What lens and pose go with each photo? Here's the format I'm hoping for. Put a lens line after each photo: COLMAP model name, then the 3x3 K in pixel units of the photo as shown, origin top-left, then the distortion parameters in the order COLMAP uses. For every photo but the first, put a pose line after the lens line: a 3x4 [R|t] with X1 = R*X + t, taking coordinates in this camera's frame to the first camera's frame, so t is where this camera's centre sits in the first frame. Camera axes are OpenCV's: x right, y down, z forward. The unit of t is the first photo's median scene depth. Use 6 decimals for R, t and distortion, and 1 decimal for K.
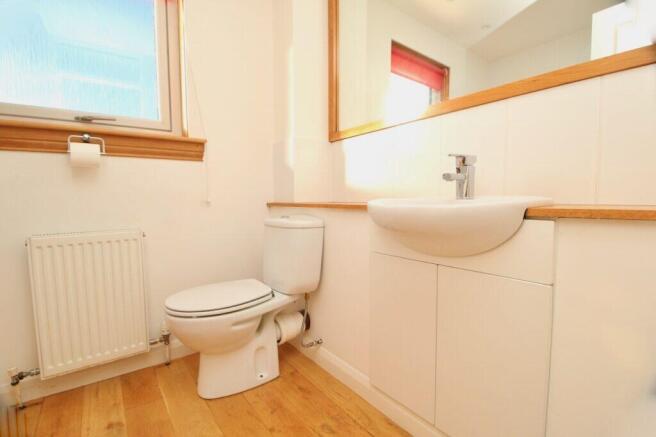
lens RADIAL K [[305.7, 0, 327.0], [0, 305.7, 218.0], [0, 0, 1]] dist [0.004724, -0.005763]
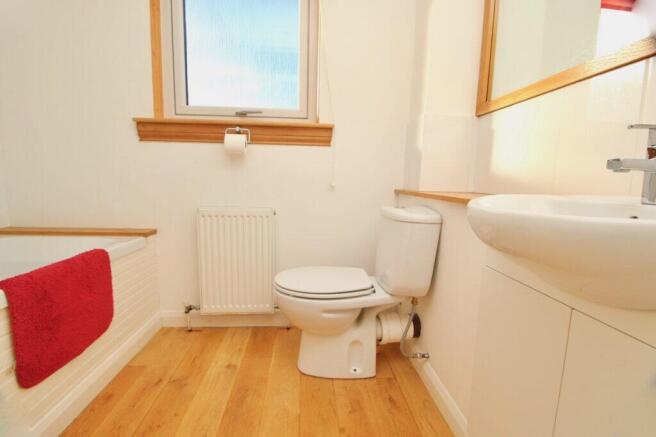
lens RADIAL K [[305.7, 0, 329.5], [0, 305.7, 217.1], [0, 0, 1]] dist [0.004724, -0.005763]
pose [[0.837403, 0.098348, -0.537665, 0.187873], [-0.066954, 0.994728, 0.077673, -0.033023], [0.542469, -0.029045, 0.839574, 0.157084]]
